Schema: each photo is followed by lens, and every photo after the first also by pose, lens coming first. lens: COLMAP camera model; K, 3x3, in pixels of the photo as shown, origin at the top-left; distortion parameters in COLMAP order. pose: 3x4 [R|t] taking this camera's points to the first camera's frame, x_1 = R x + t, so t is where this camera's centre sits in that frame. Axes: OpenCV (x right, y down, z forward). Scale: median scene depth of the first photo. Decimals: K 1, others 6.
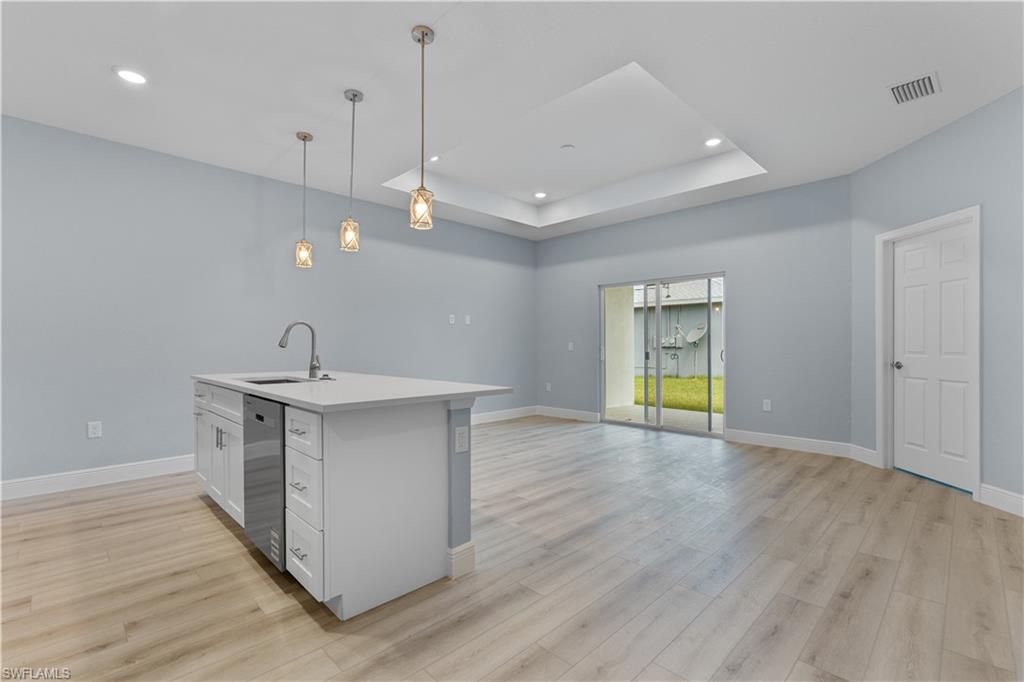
lens RADIAL K [[452.1, 0, 513.0], [0, 452.1, 361.0], [0, 0, 1]] dist [-0.001602, 0.000119]
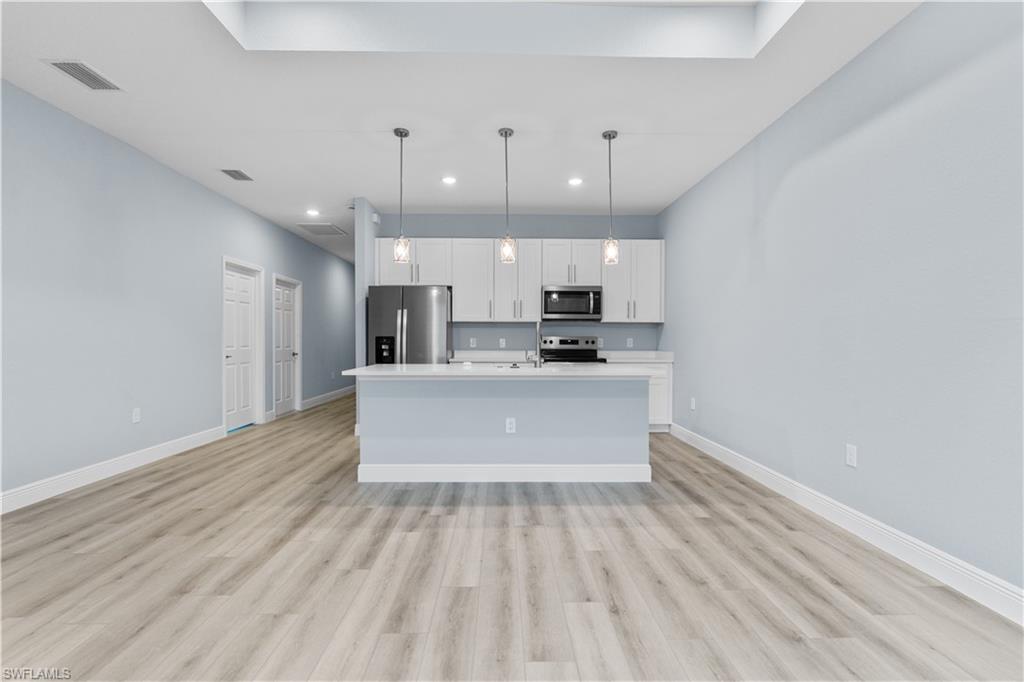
lens RADIAL K [[470.6, 0, 502.7], [0, 470.6, 347.4], [0, 0, 1]] dist [-0.002632, 0.000008]
pose [[-0.702940, 0.010859, -0.711166, 0.683496], [-0.026902, 0.998762, 0.041840, -0.082612], [0.710740, 0.048543, -0.701778, 2.367305]]
